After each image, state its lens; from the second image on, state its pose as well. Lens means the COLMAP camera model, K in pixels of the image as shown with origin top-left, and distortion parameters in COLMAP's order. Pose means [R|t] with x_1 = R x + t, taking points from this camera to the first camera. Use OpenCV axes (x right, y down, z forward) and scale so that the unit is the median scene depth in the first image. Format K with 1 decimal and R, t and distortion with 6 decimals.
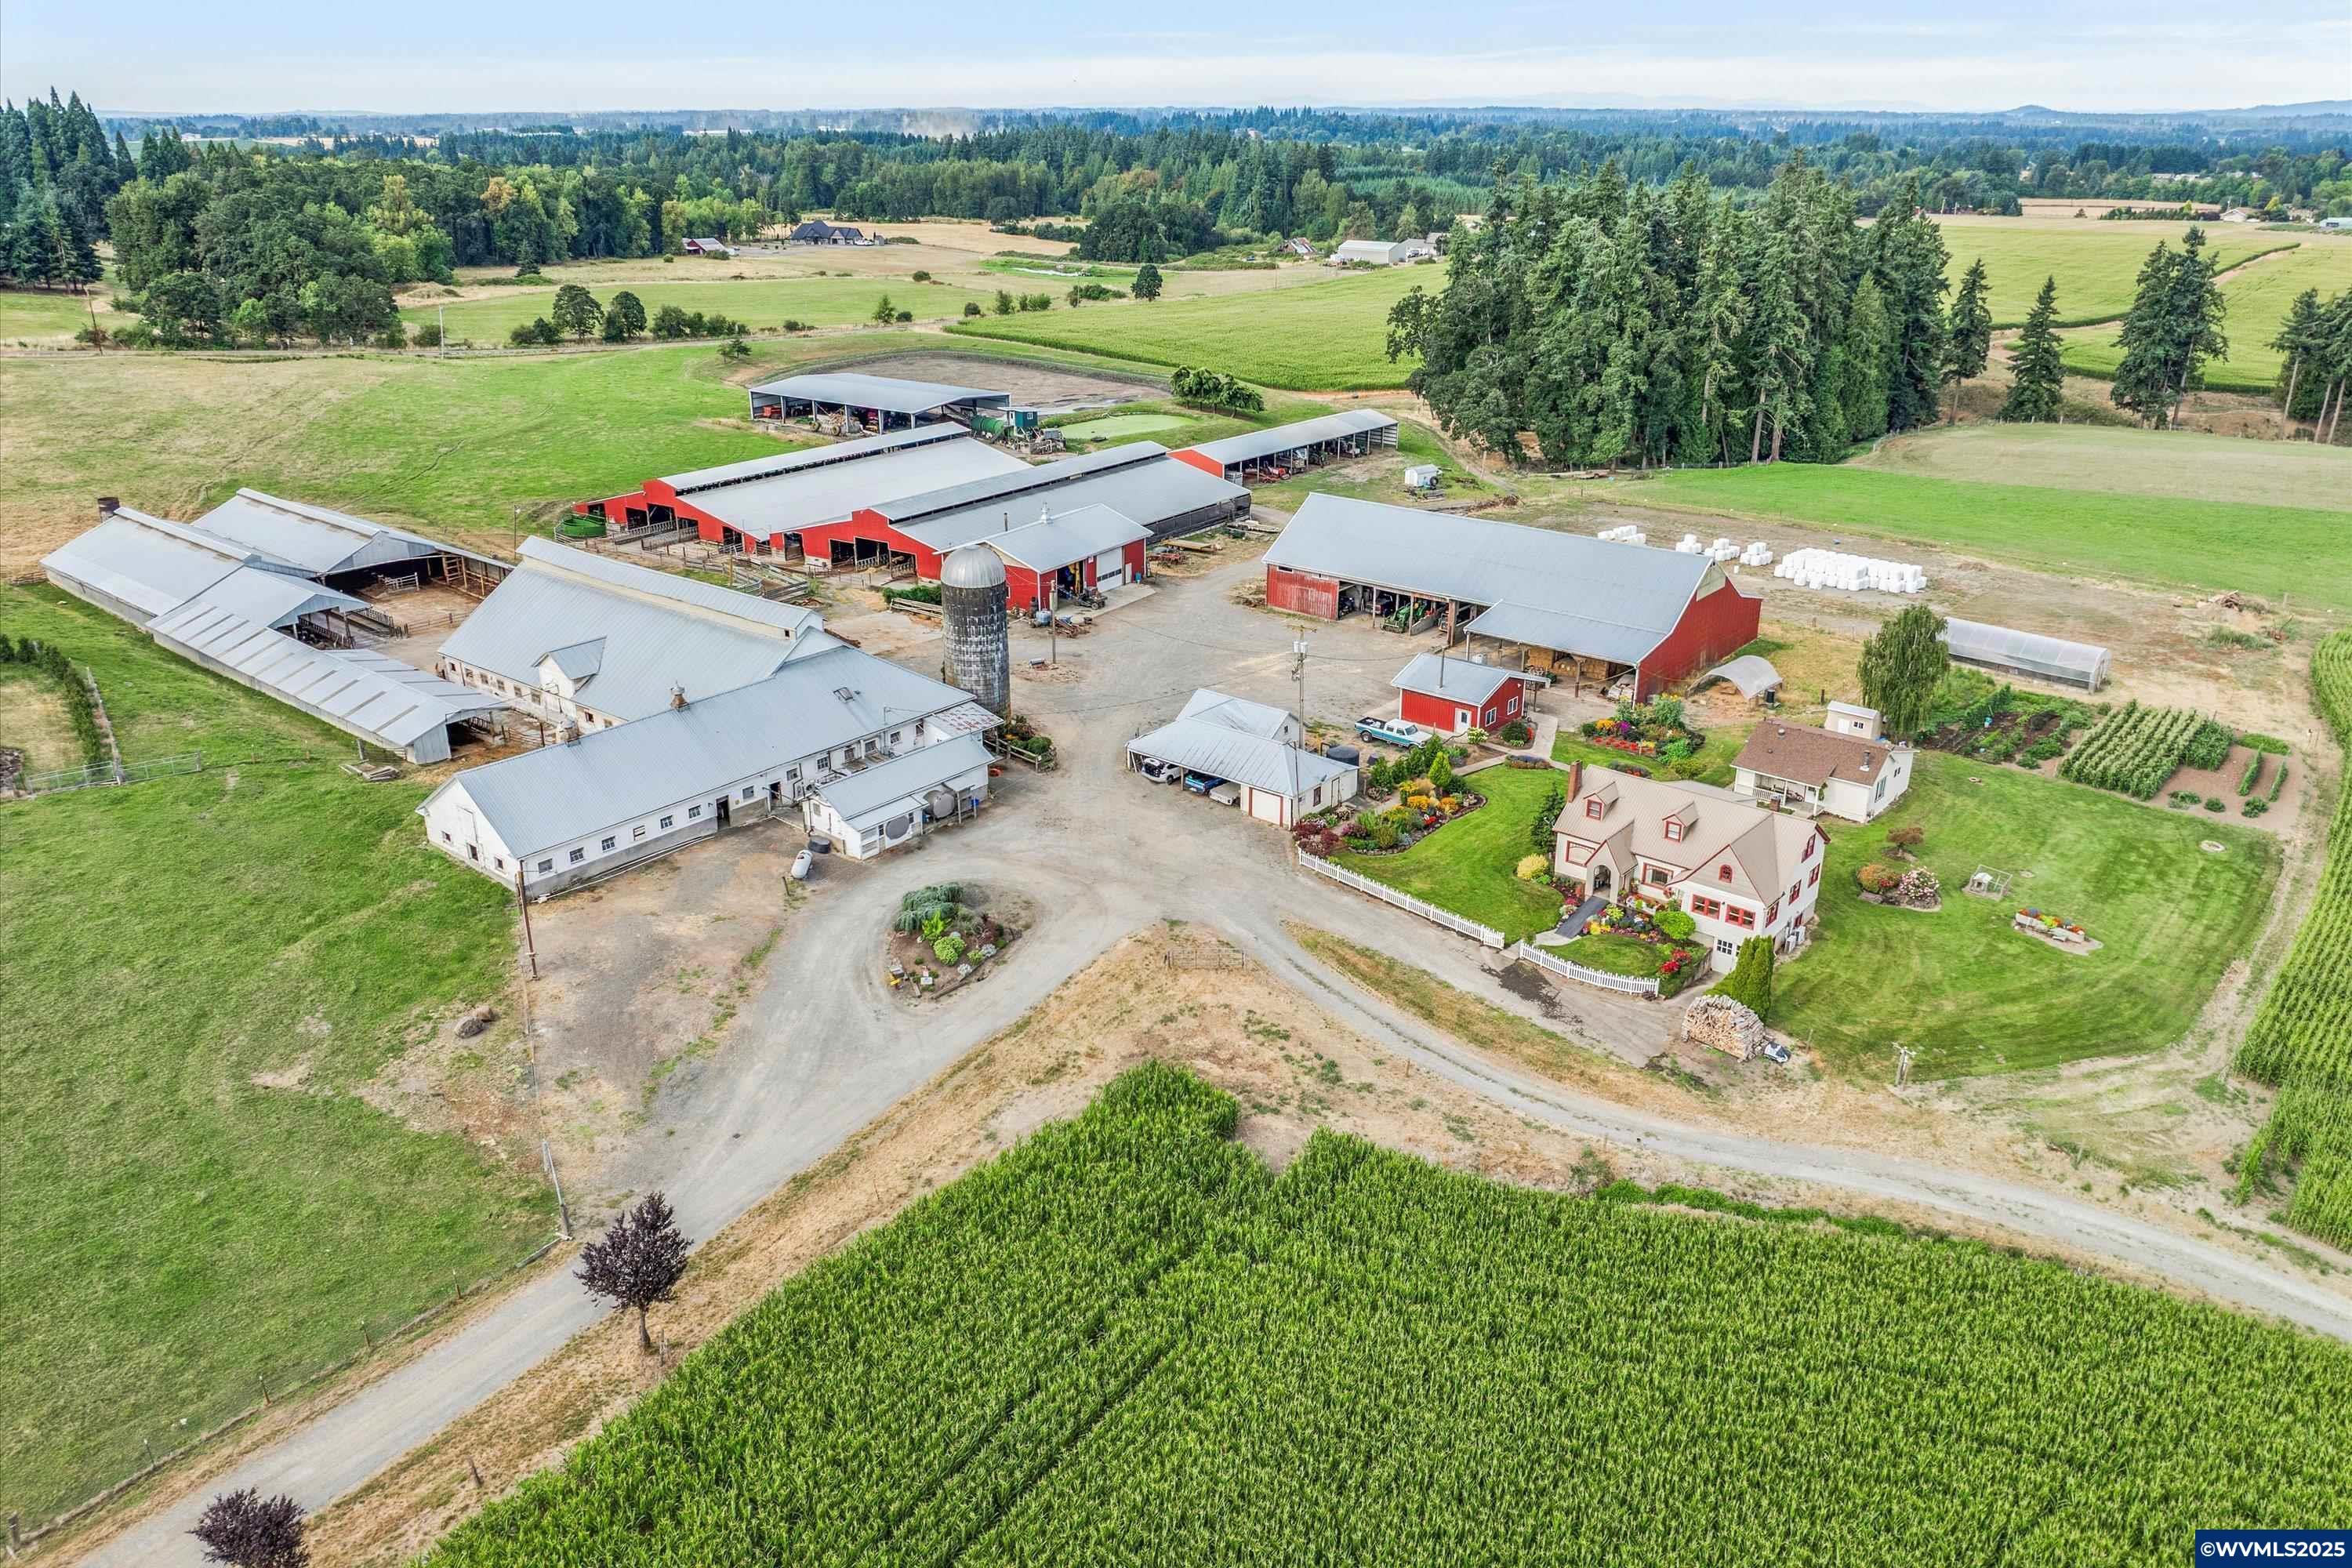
lens RADIAL K [[1725.9, 0, 1174.1], [0, 1725.9, 750.3], [0, 0, 1]] dist [-0.056008, 0.041672]
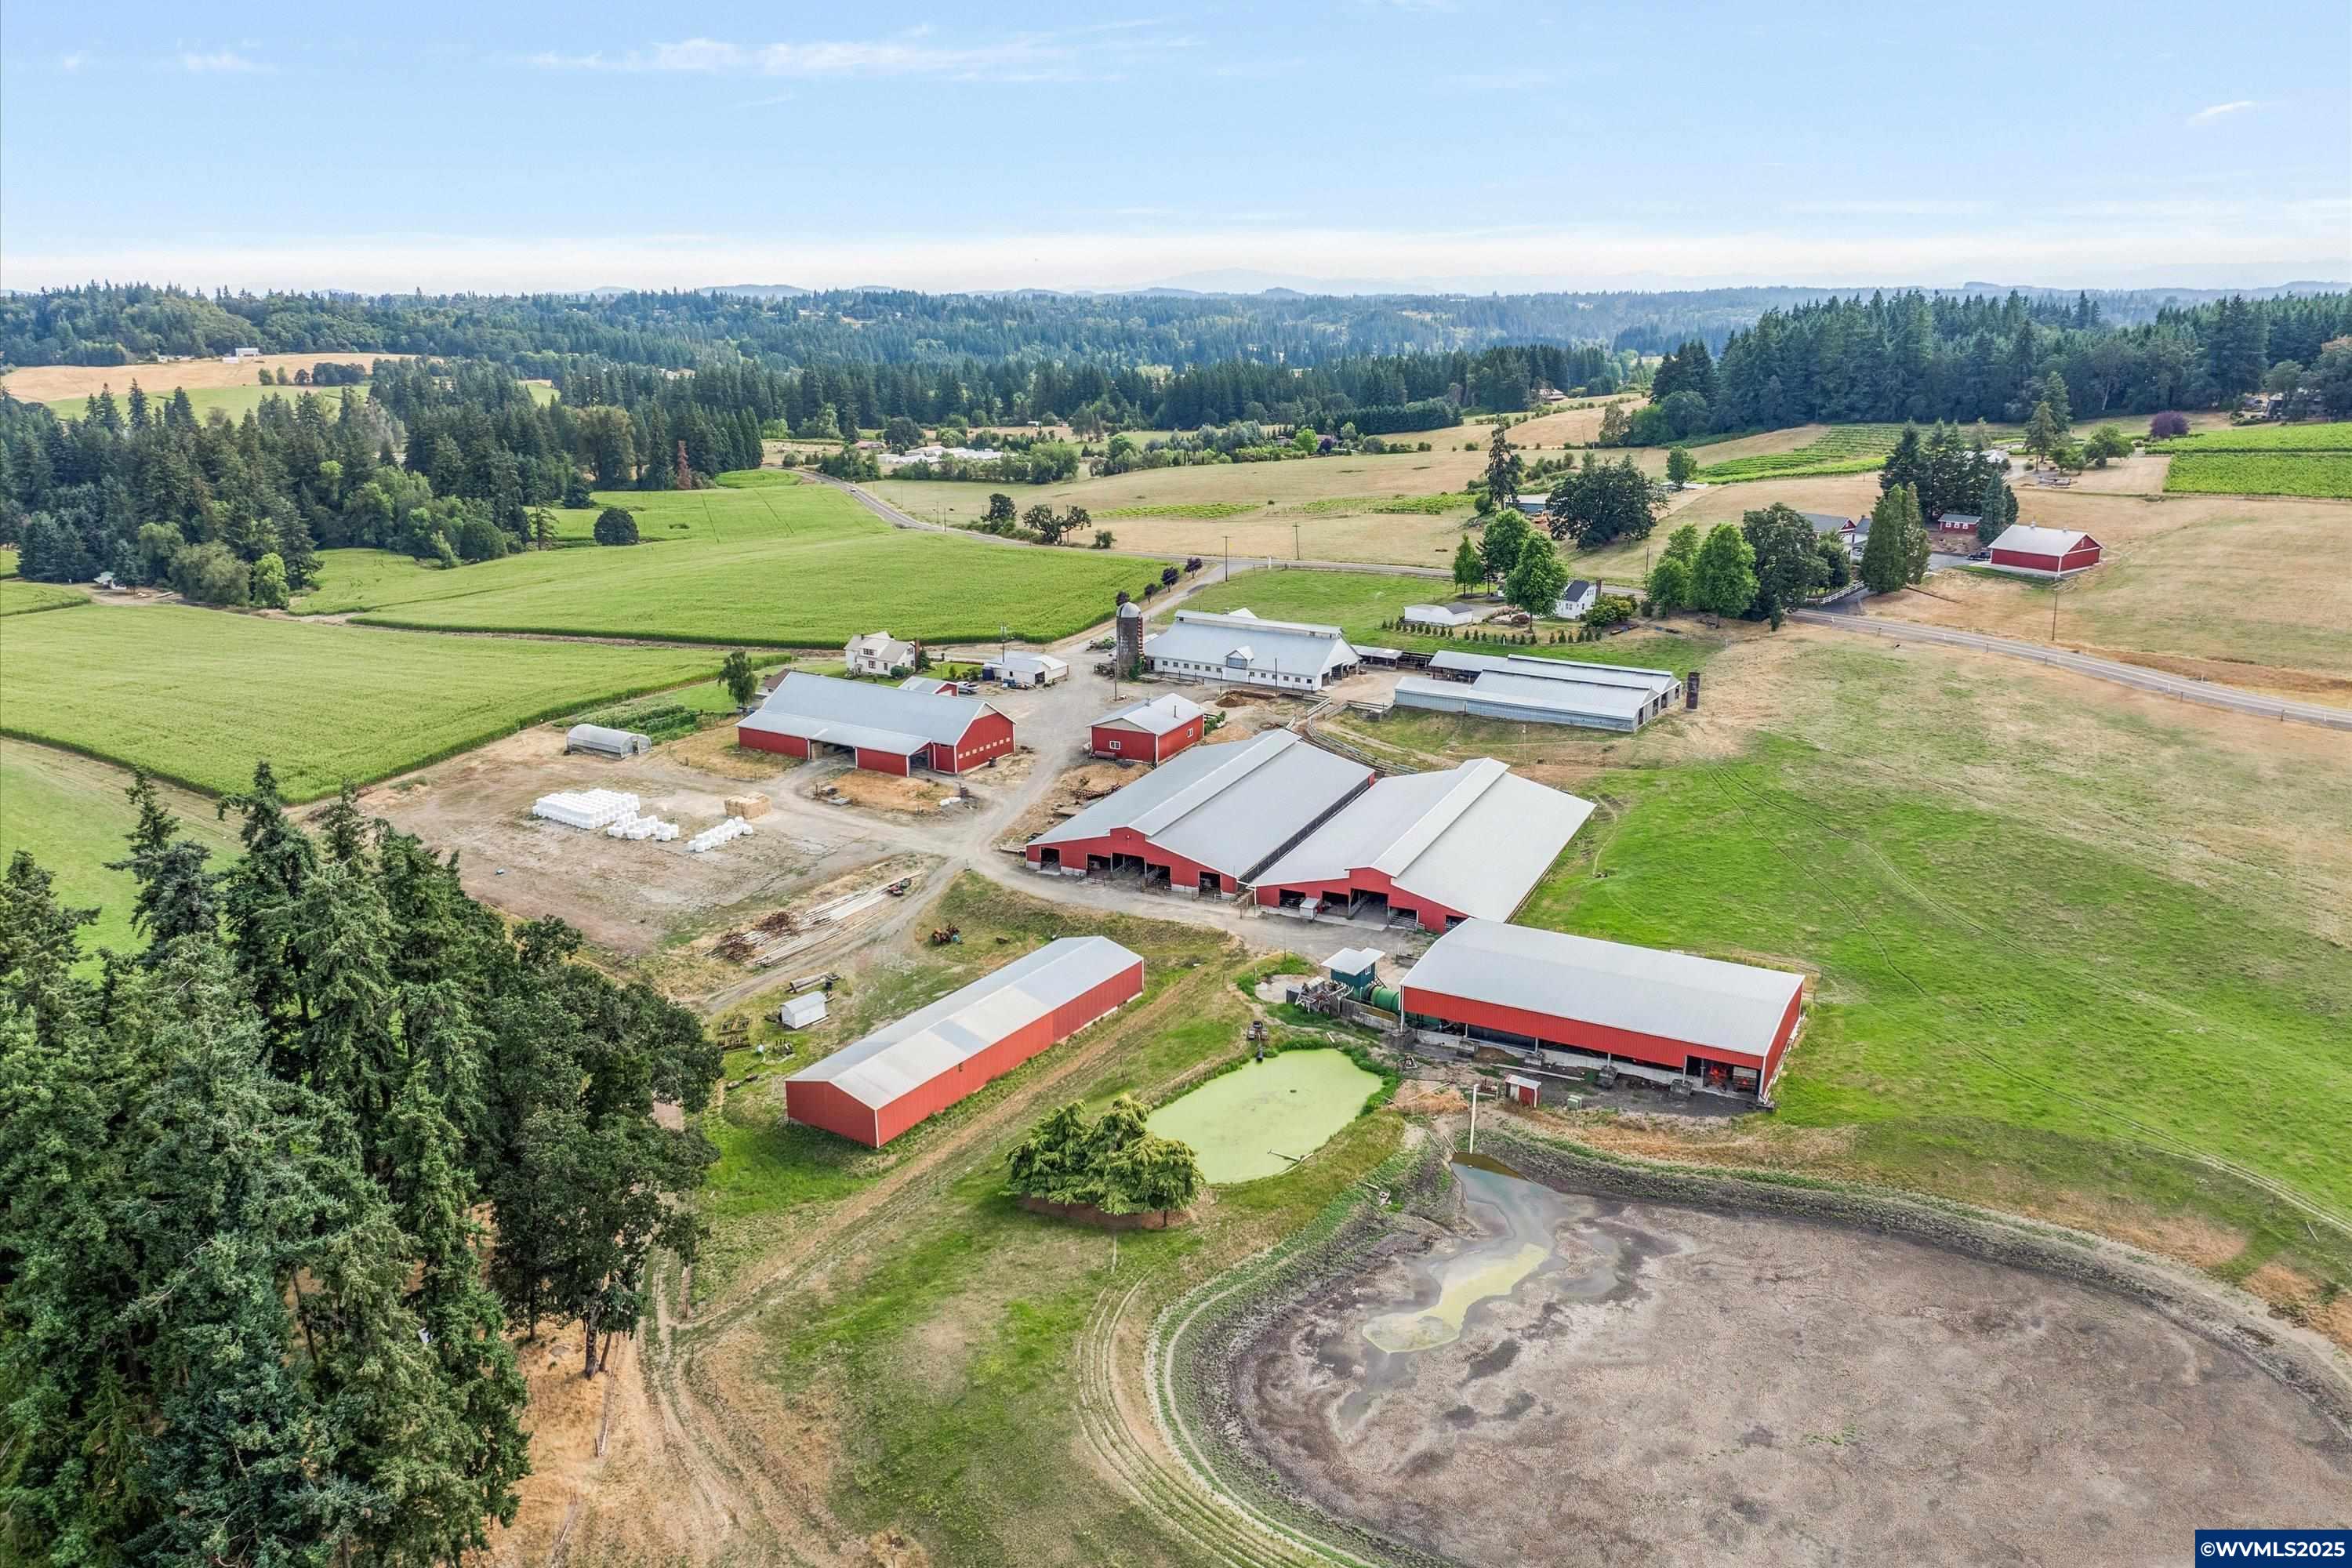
lens RADIAL K [[1695.0, 0, 1185.0], [0, 1695.0, 764.8], [0, 0, 1]] dist [-0.044097, 0.010492]
pose [[-0.992879, 0.029147, -0.115505, 0.047105], [-0.043909, 0.811790, 0.582296, -0.653414], [0.110738, 0.583222, -0.804729, 1.484288]]
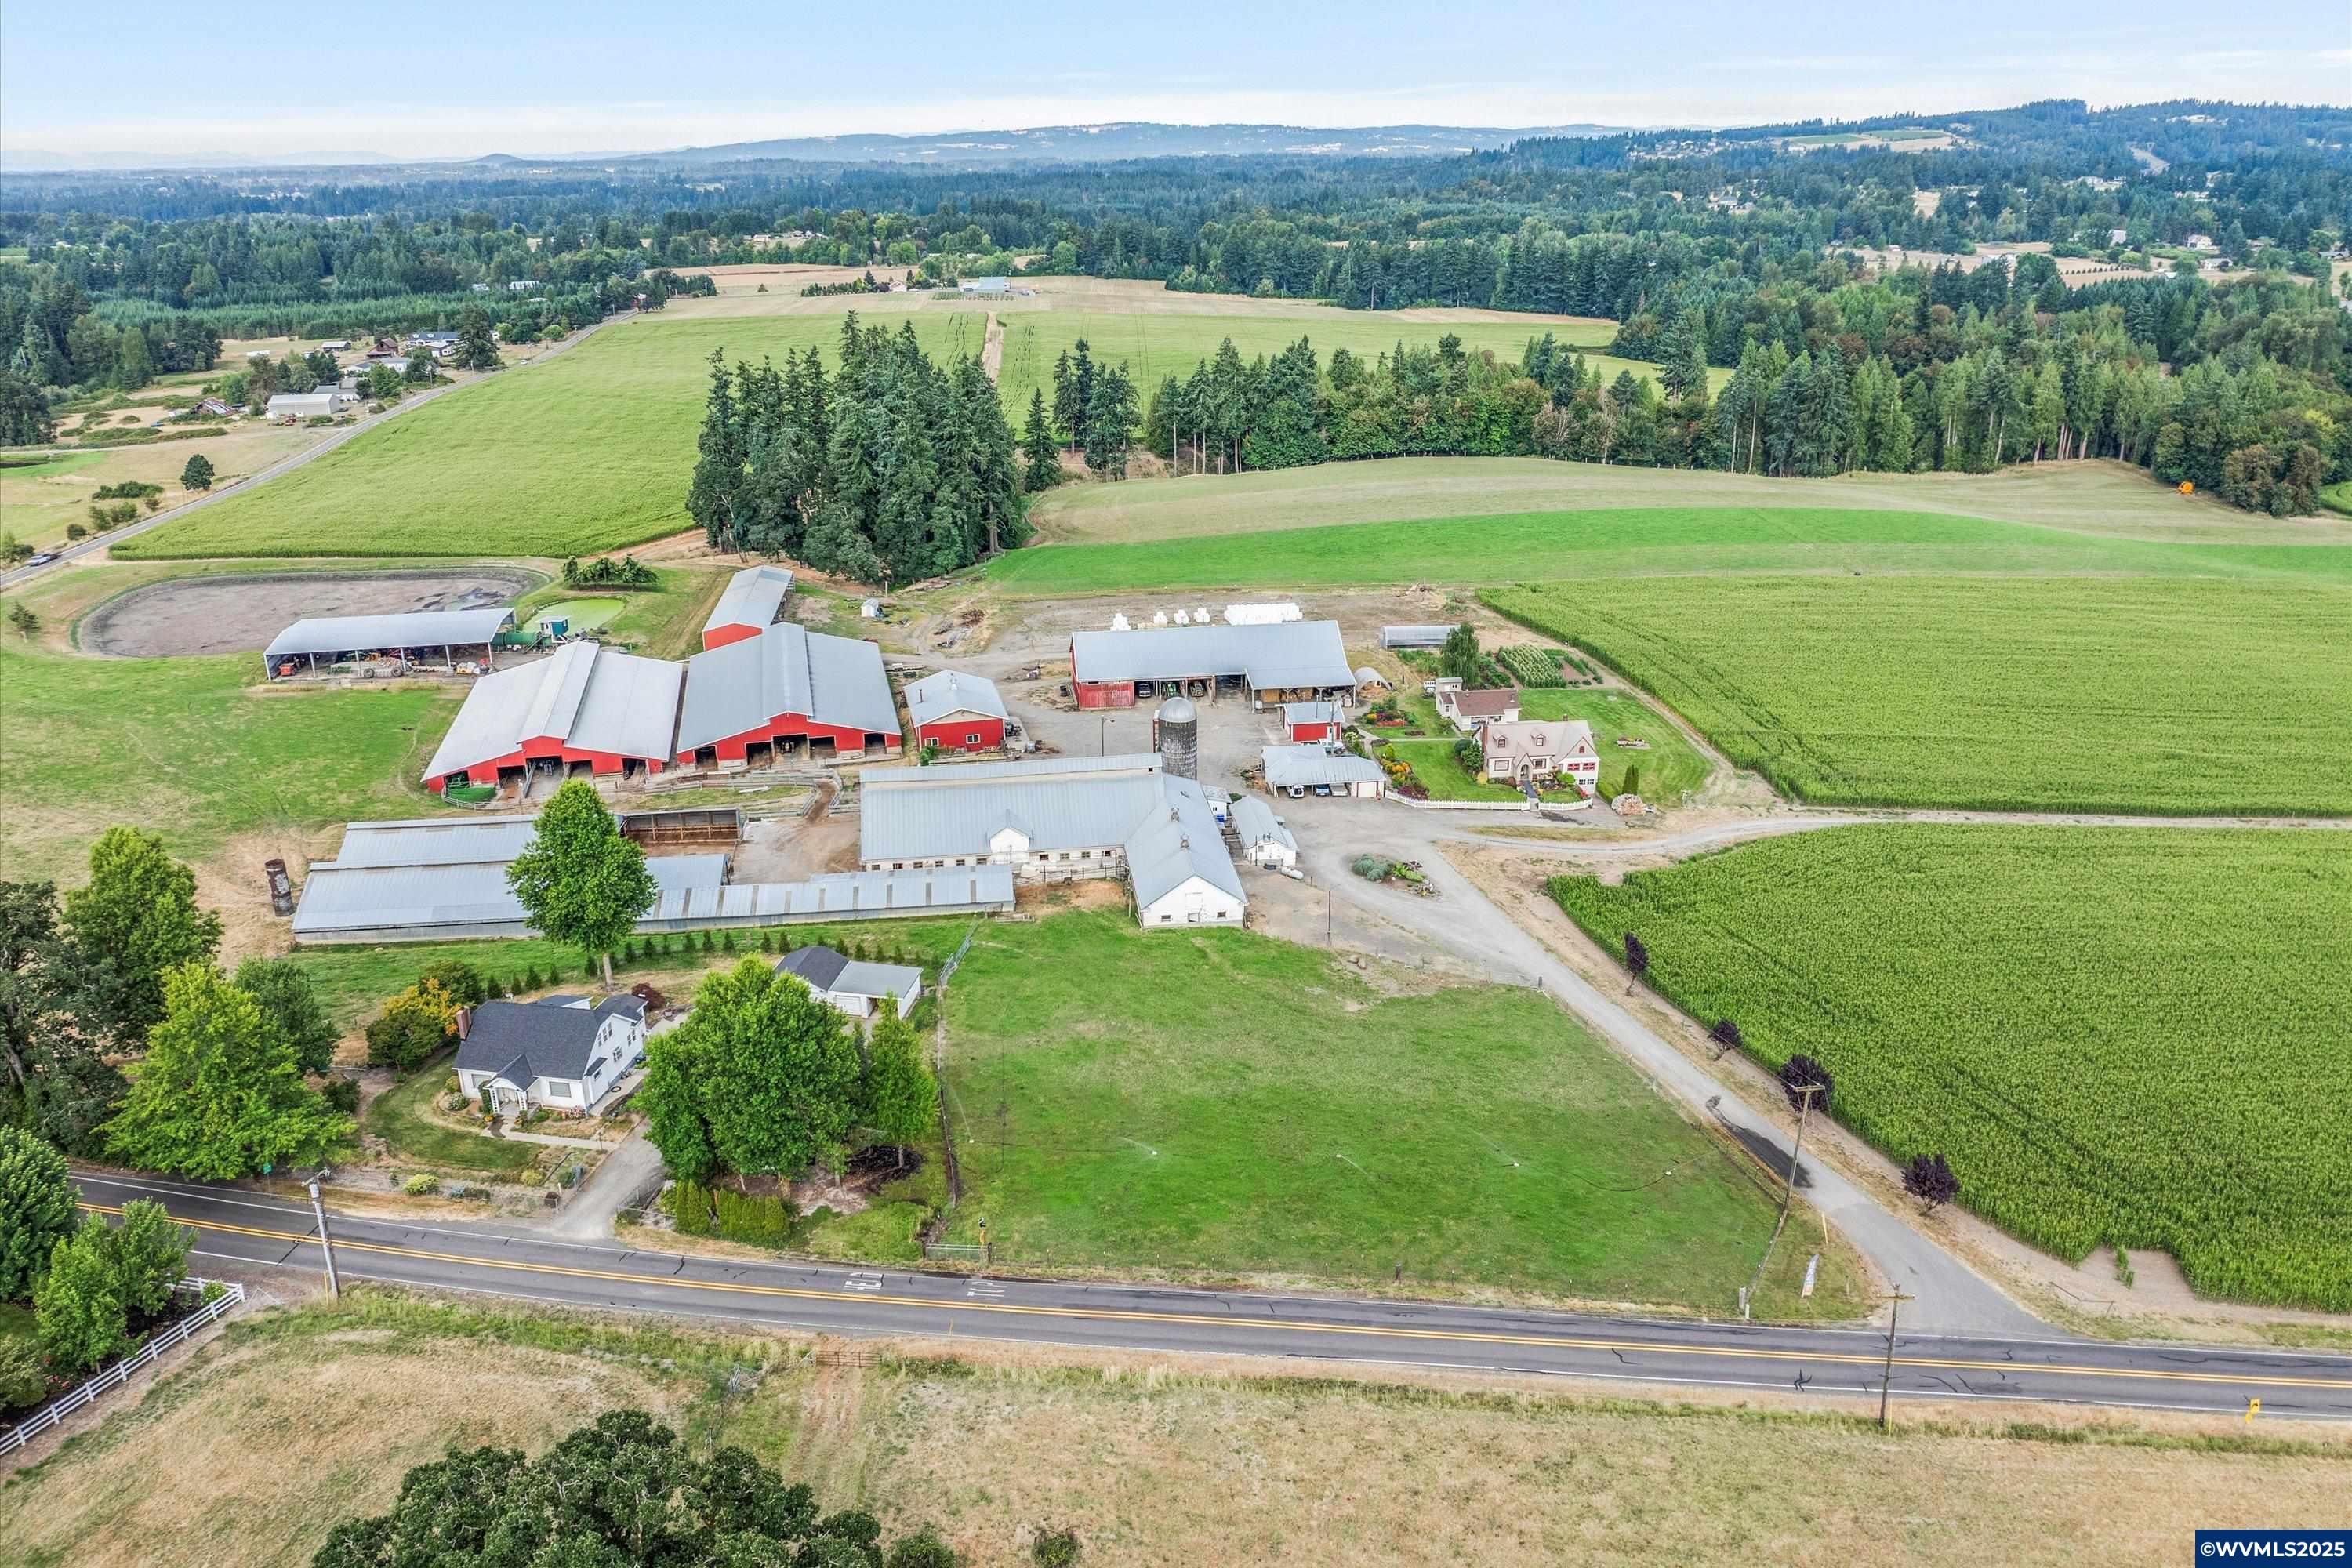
lens RADIAL K [[1695.0, 0, 1185.0], [0, 1695.0, 764.8], [0, 0, 1]] dist [-0.044097, 0.010492]
pose [[0.683671, -0.254826, 0.683855, -0.574035], [0.262603, 0.960190, 0.095265, -0.095170], [-0.680906, 0.114452, 0.723372, -0.101514]]
